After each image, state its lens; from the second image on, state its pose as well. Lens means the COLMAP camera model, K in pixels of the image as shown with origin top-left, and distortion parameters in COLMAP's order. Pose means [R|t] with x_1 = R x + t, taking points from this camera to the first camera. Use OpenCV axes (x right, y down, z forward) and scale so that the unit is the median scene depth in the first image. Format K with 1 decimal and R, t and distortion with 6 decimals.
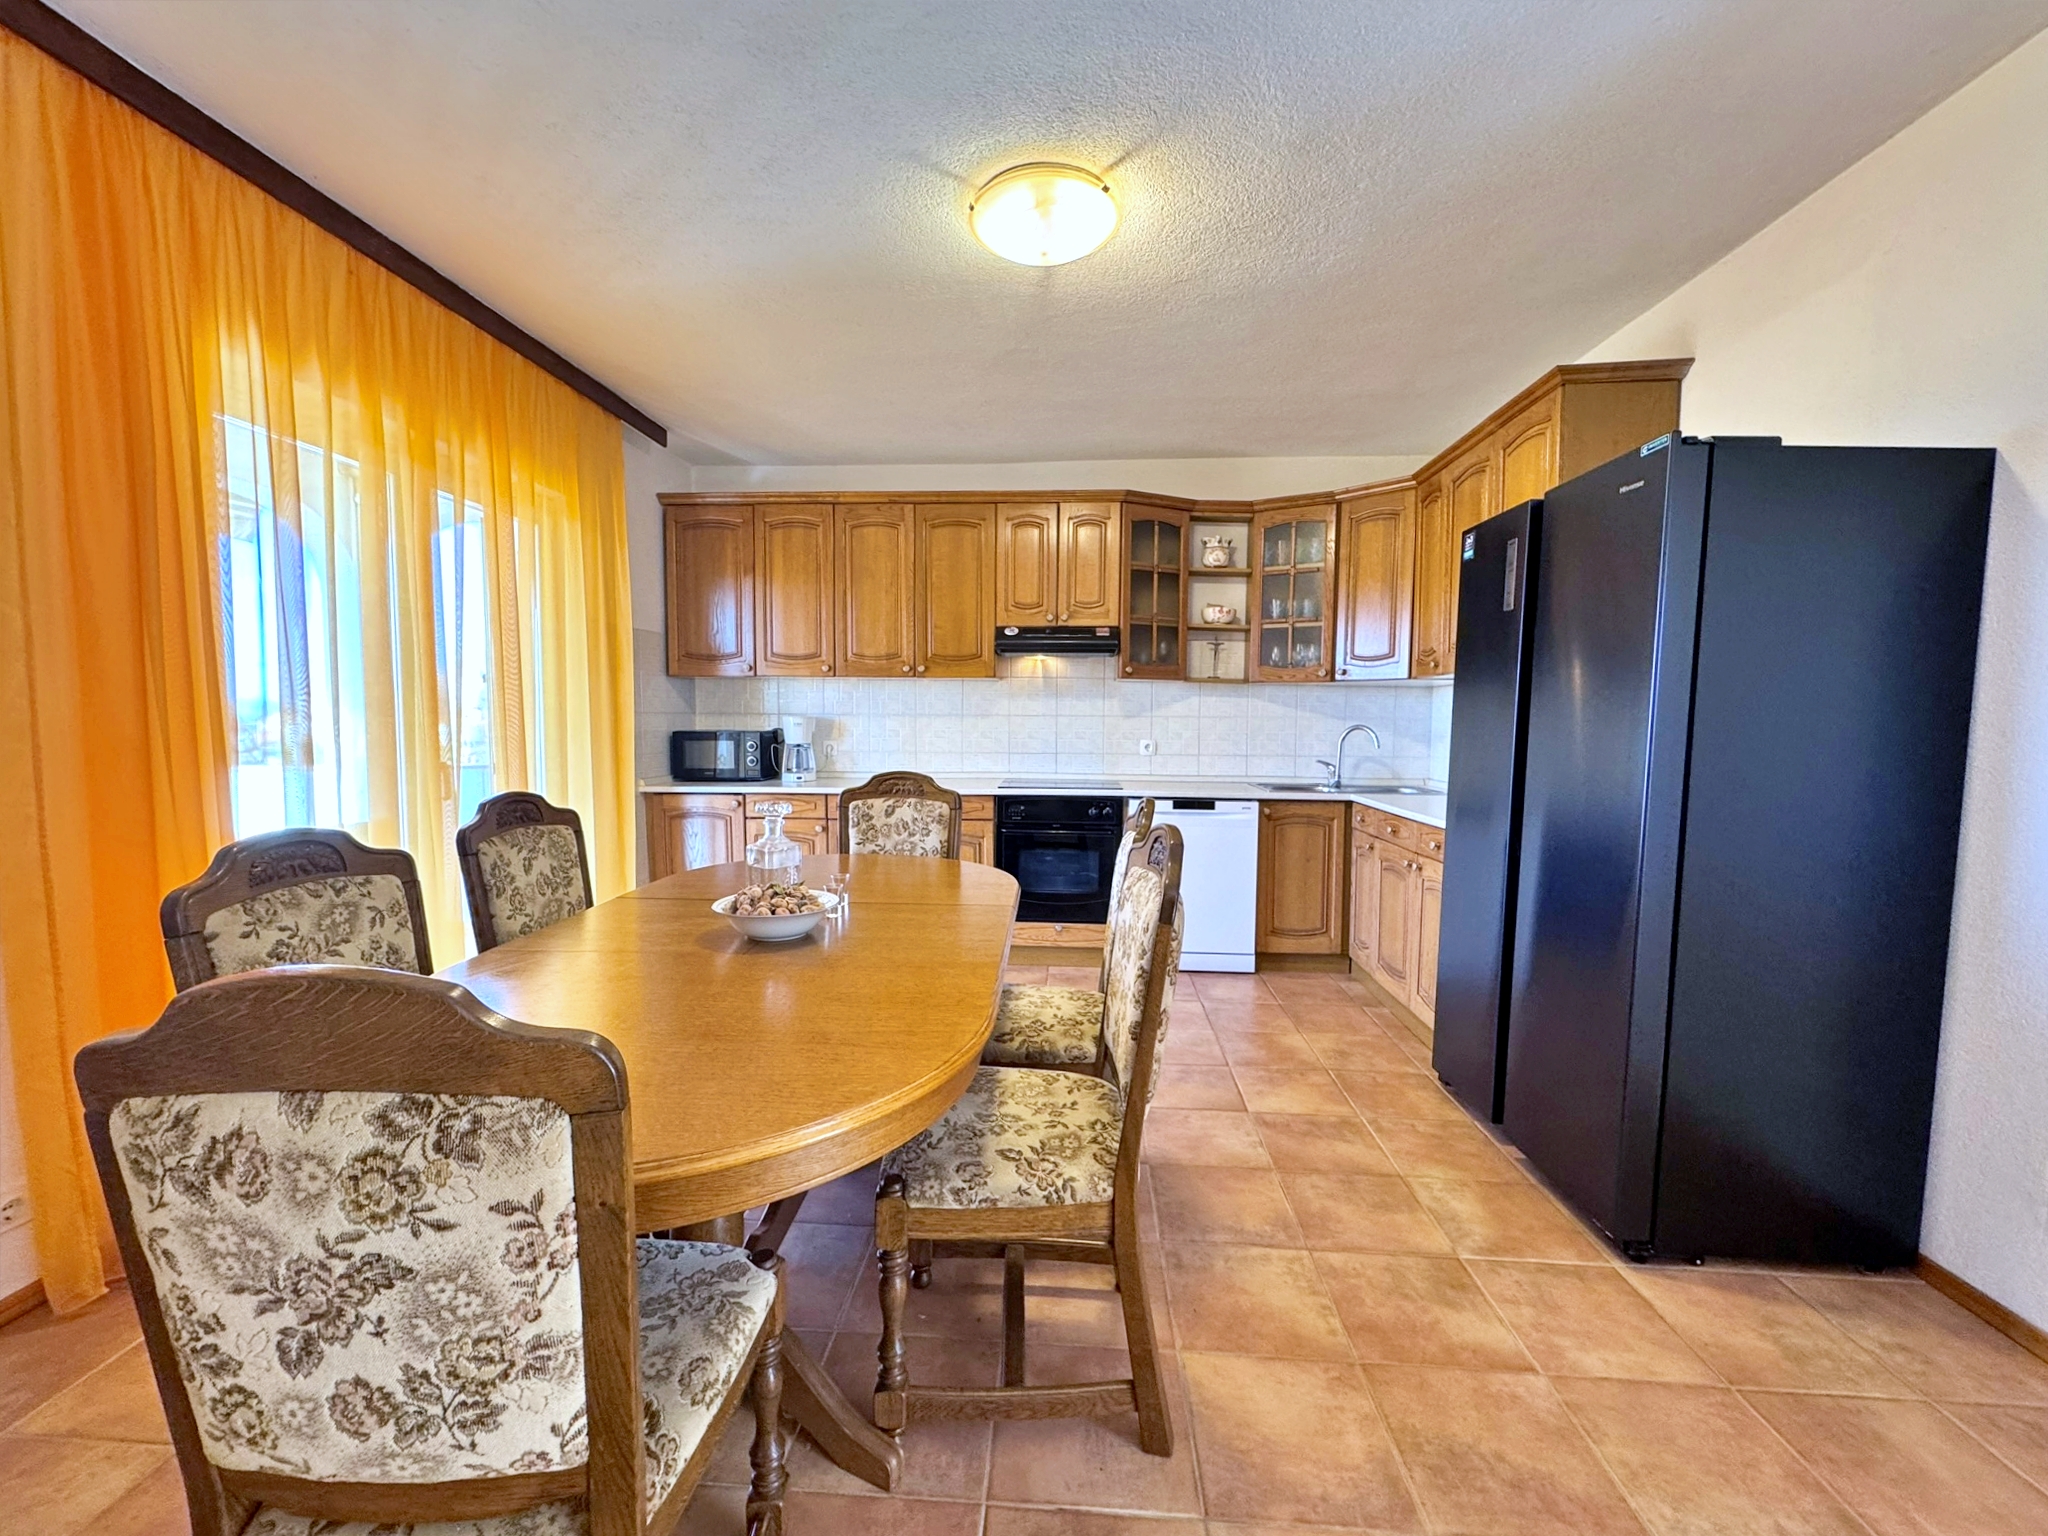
lens RADIAL K [[823.5, 0, 1009.7], [0, 823.5, 772.4], [0, 0, 1]] dist [-0.003618, 0.000719]
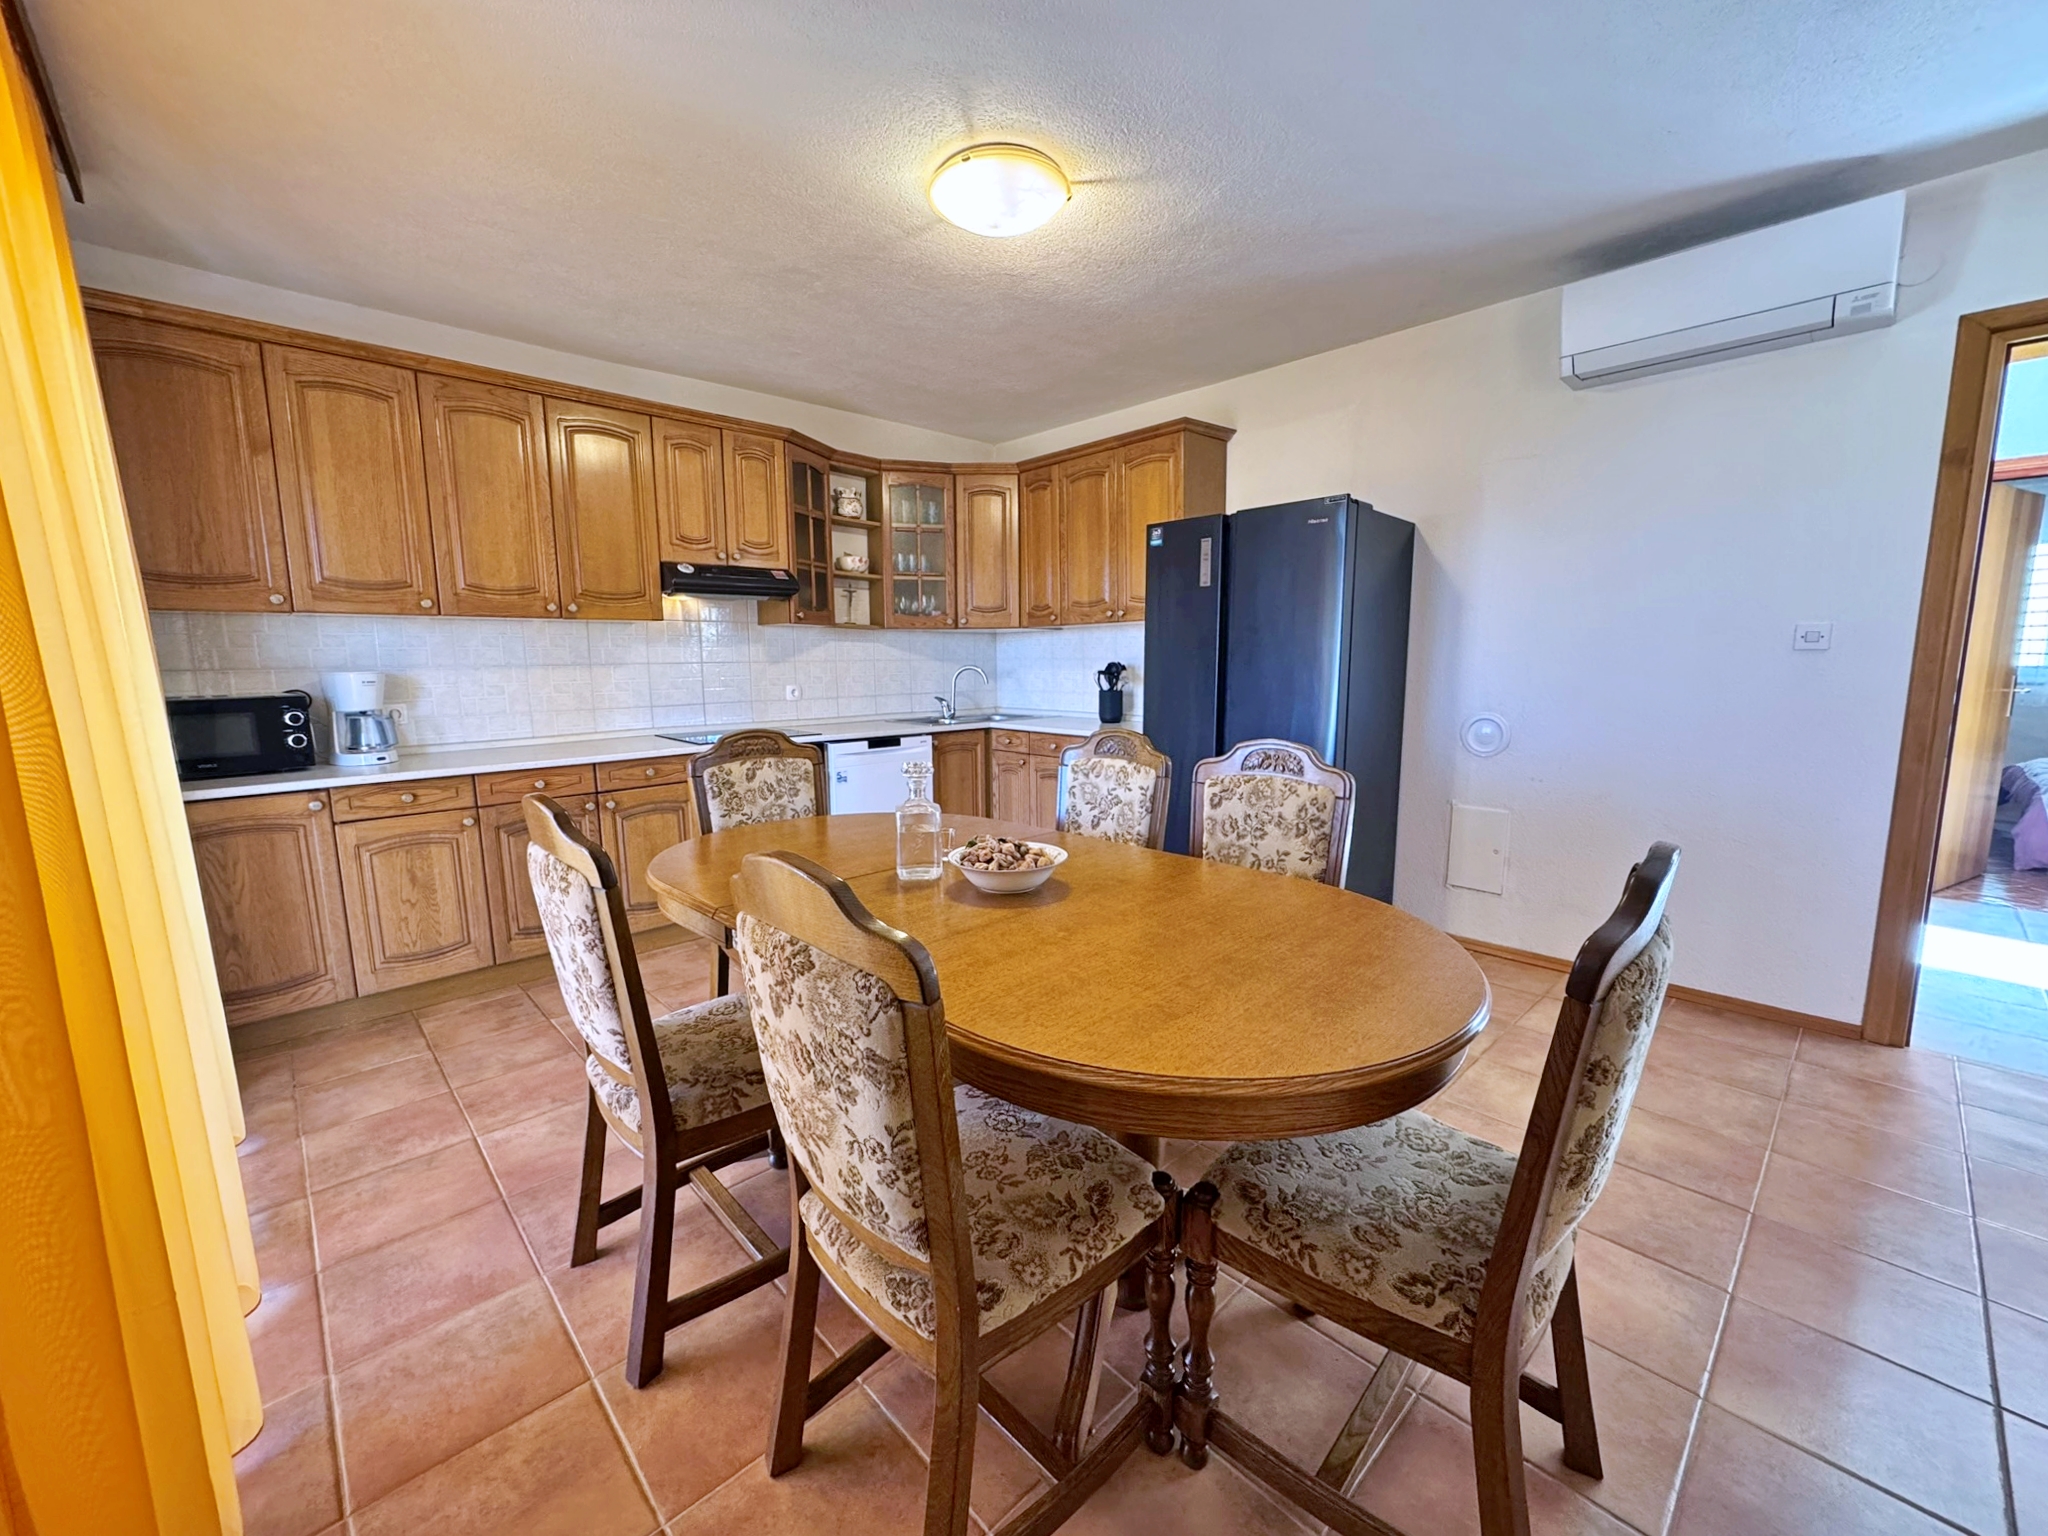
lens RADIAL K [[823.5, 0, 1011.2], [0, 823.5, 773.2], [0, 0, 1]] dist [-0.003618, 0.000719]
pose [[0.675942, -0.118172, 0.727418, -0.425752], [0.064501, 0.992759, 0.101341, -0.018780], [-0.734126, -0.021582, 0.678670, 0.131908]]
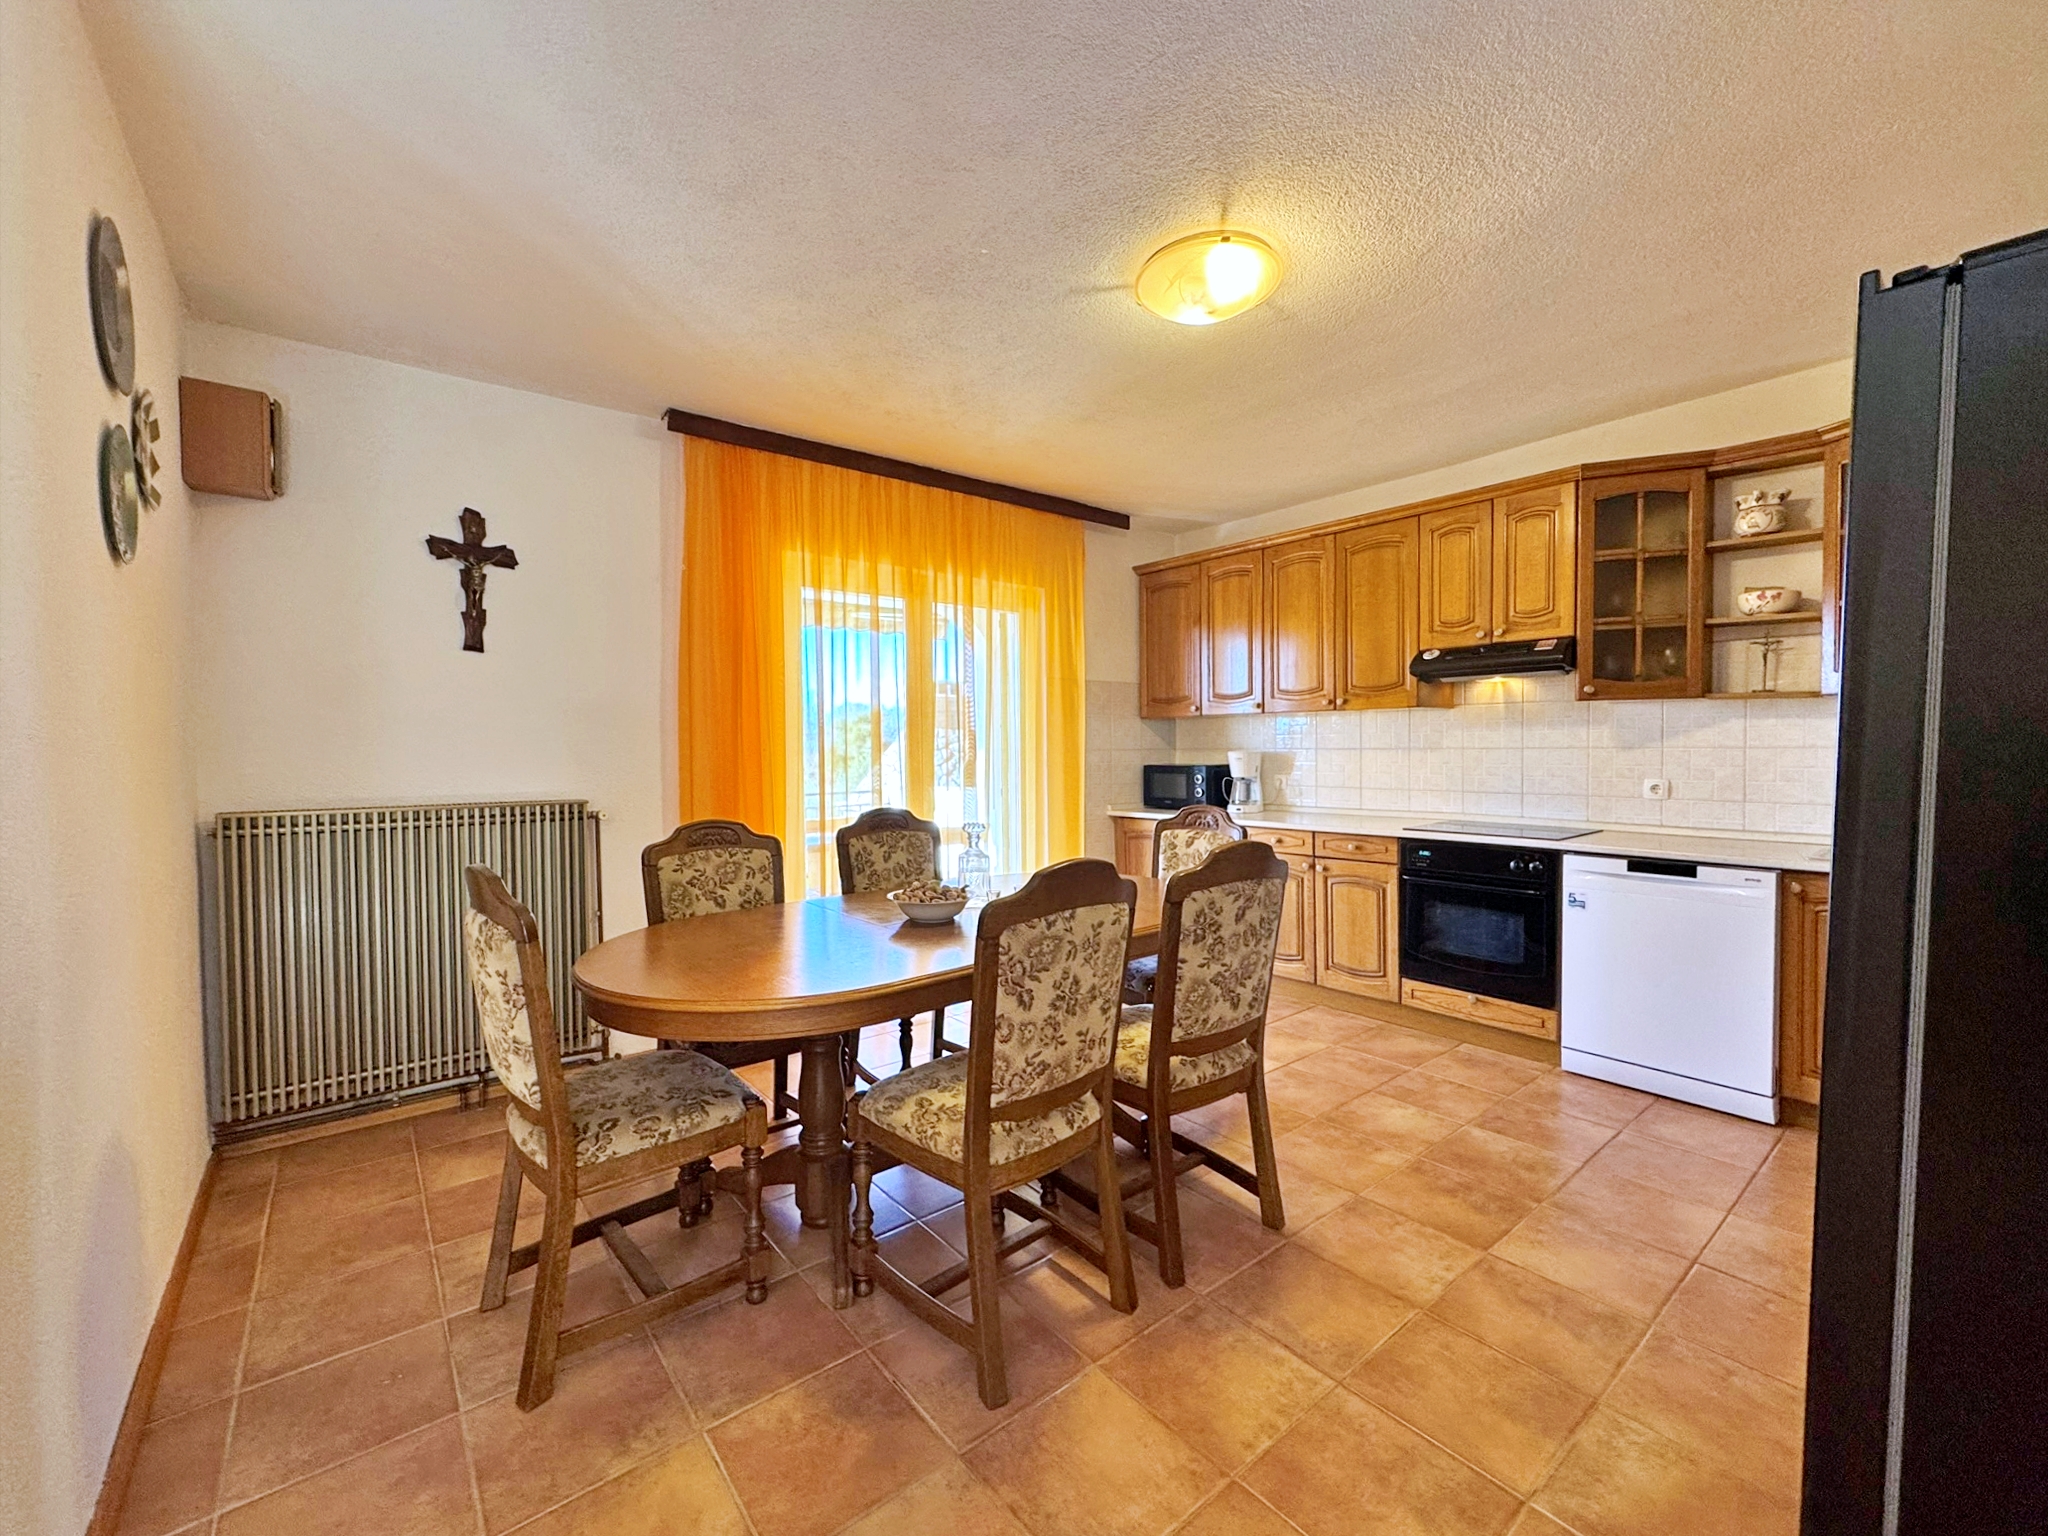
lens RADIAL K [[823.5, 0, 1019.0], [0, 823.5, 774.5], [0, 0, 1]] dist [-0.003618, 0.000719]
pose [[0.685982, 0.012058, -0.727518, 0.339068], [-0.036795, 0.999158, -0.018134, -0.009169], [0.726687, 0.039209, 0.685848, 0.069423]]
